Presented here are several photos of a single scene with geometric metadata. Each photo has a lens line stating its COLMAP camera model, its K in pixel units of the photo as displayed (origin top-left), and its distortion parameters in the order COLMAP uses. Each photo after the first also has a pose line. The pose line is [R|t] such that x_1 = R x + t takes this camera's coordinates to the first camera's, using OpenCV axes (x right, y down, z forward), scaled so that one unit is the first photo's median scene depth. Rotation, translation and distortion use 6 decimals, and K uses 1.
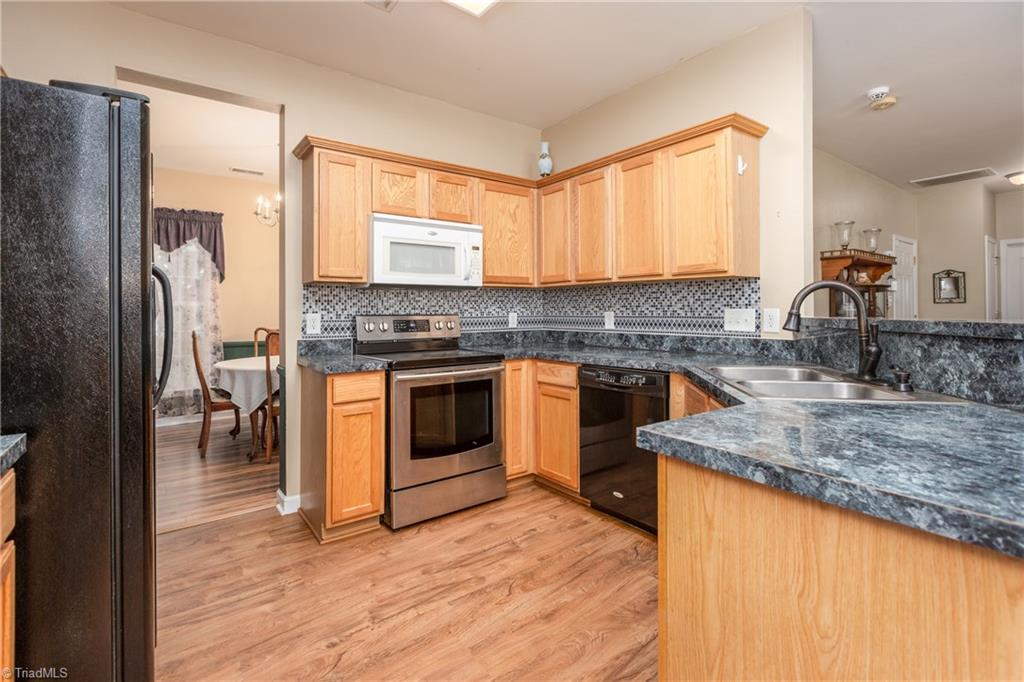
lens RADIAL K [[471.9, 0, 493.3], [0, 471.9, 310.3], [0, 0, 1]] dist [0.002112, -0.001078]
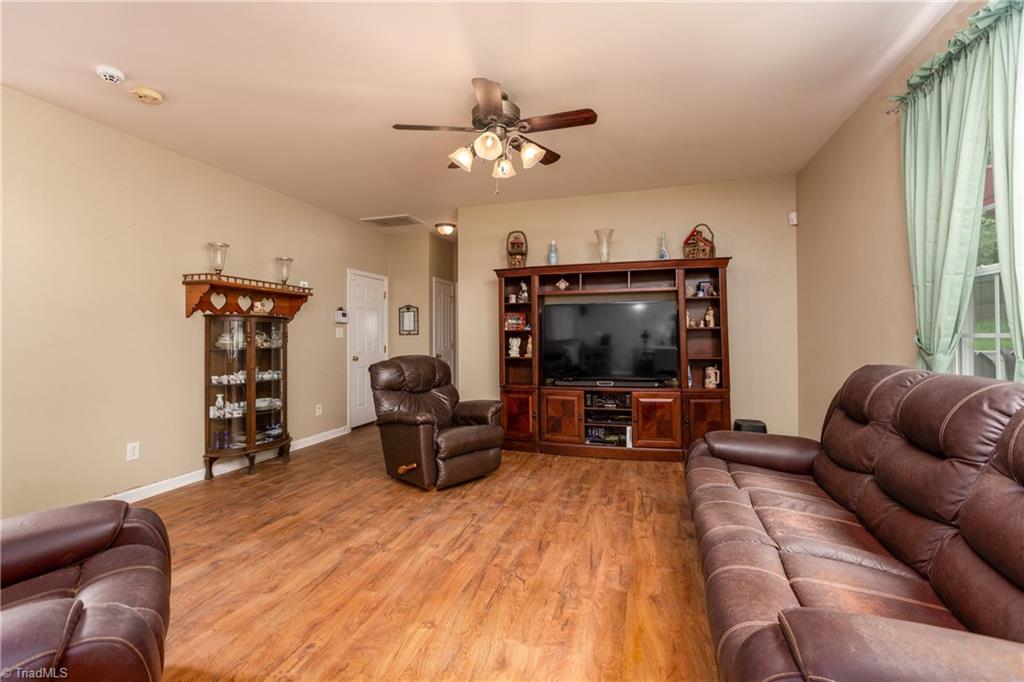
lens RADIAL K [[471.9, 0, 510.5], [0, 471.9, 339.5], [0, 0, 1]] dist [0.002112, -0.001078]
pose [[0.802051, -0.002369, 0.597251, 0.253379], [0.005188, 0.999982, -0.002999, 0.000085], [-0.597233, 0.005504, 0.802049, -0.018264]]
